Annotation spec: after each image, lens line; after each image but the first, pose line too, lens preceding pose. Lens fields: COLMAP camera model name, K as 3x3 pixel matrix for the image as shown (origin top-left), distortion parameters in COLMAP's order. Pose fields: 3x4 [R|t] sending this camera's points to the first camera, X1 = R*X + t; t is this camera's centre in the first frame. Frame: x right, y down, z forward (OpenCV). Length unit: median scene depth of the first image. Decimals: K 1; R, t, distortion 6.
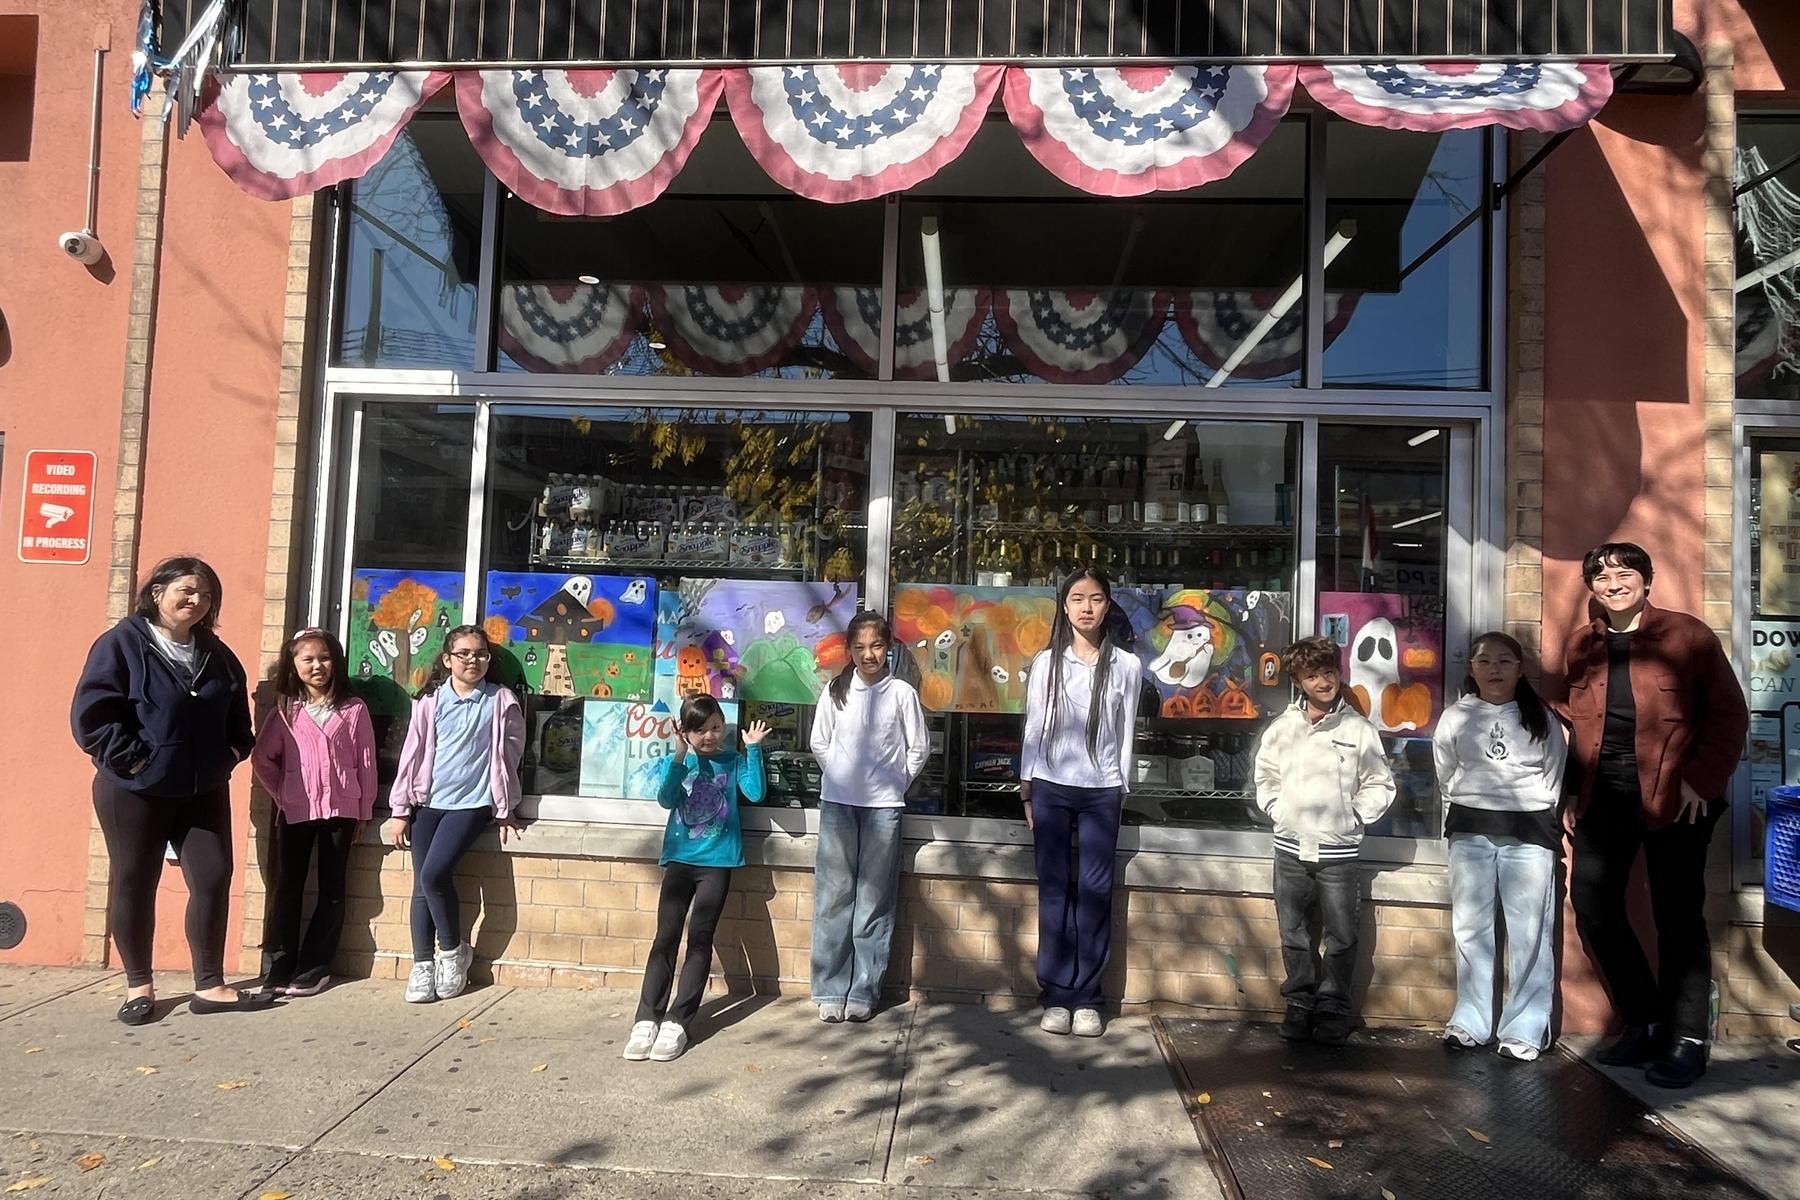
lens RADIAL K [[1018.2, 0, 902.4], [0, 1018.2, 611.5], [0, 0, 1]] dist [0.008985, -0.001494]
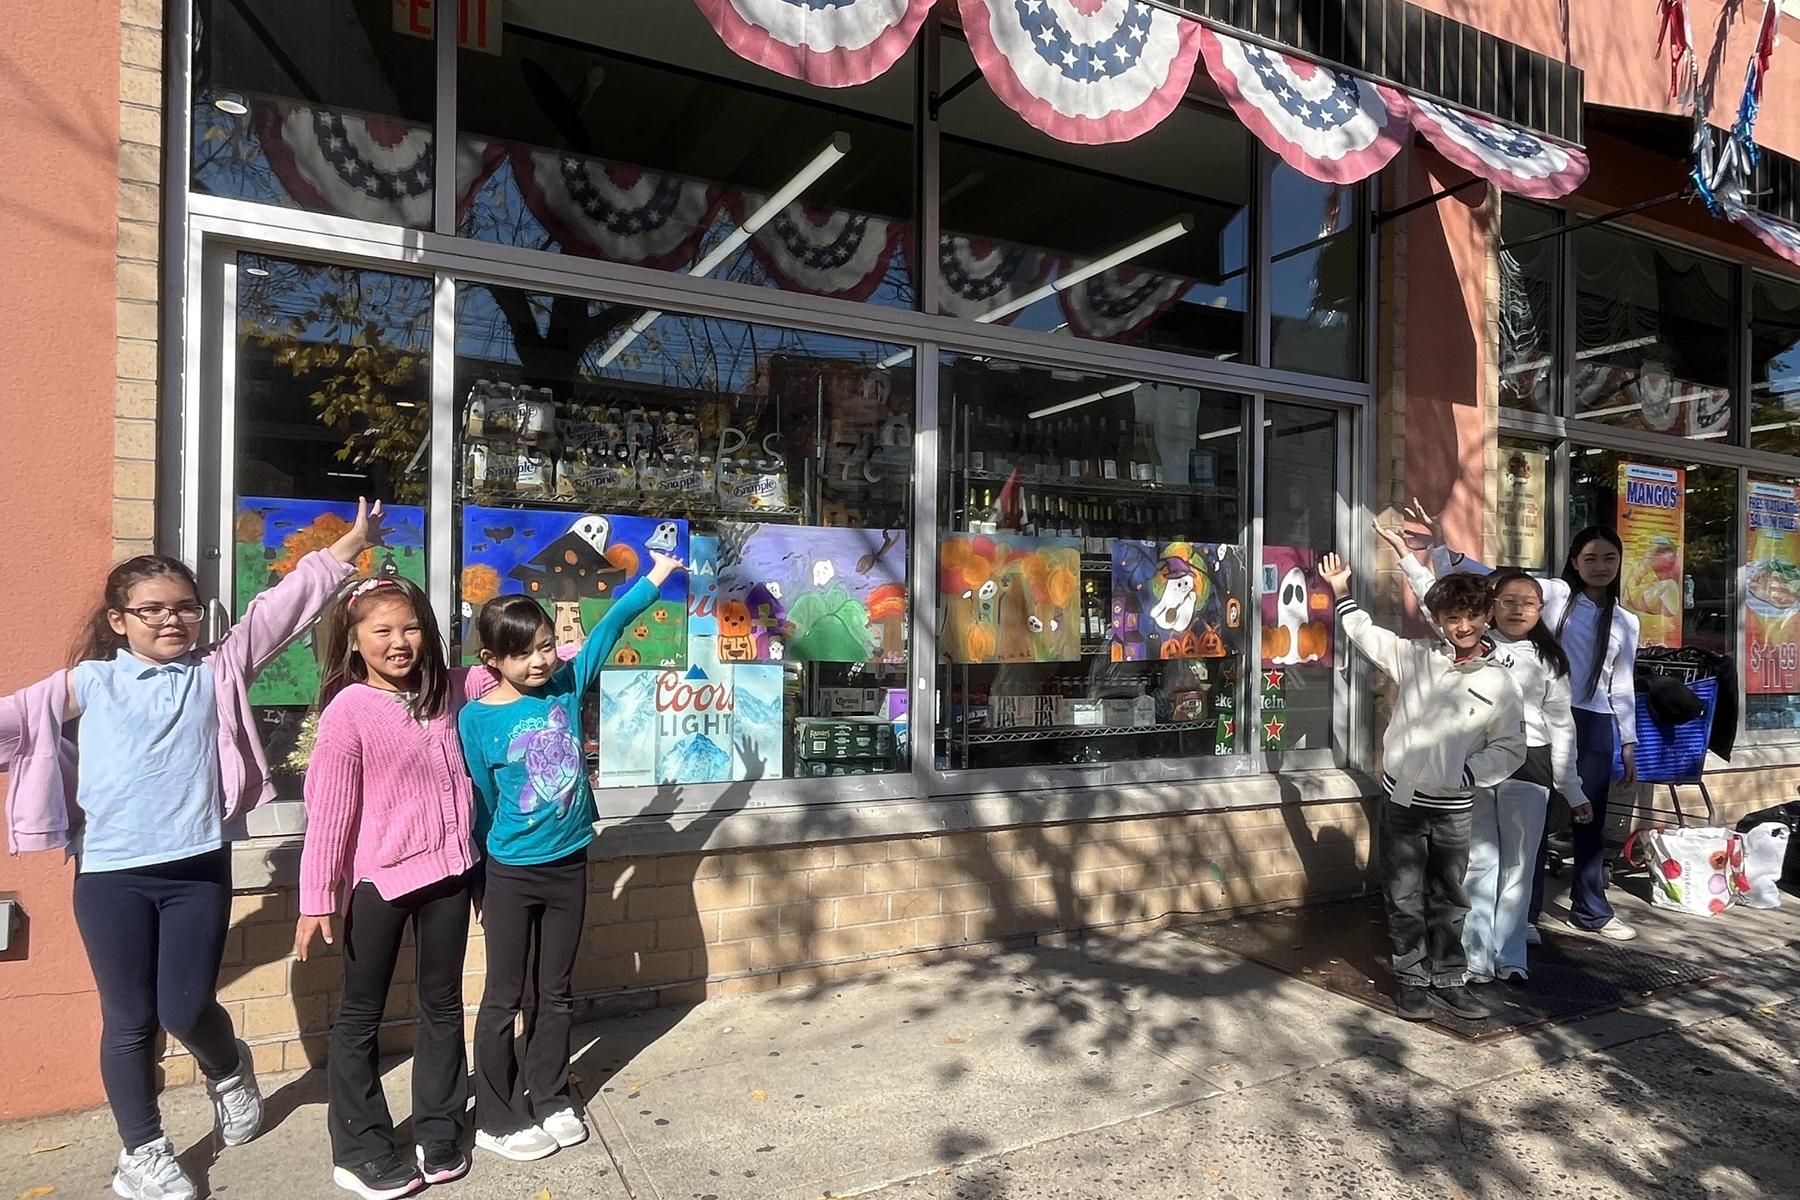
lens RADIAL K [[1177.1, 0, 896.7], [0, 1177.1, 589.0], [0, 0, 1]] dist [0.019566, 0.004975]
pose [[0.843849, -0.011950, 0.536447, -0.627304], [-0.013138, 0.998992, 0.042921, -0.020691], [-0.536419, -0.043266, 0.842842, 0.088676]]
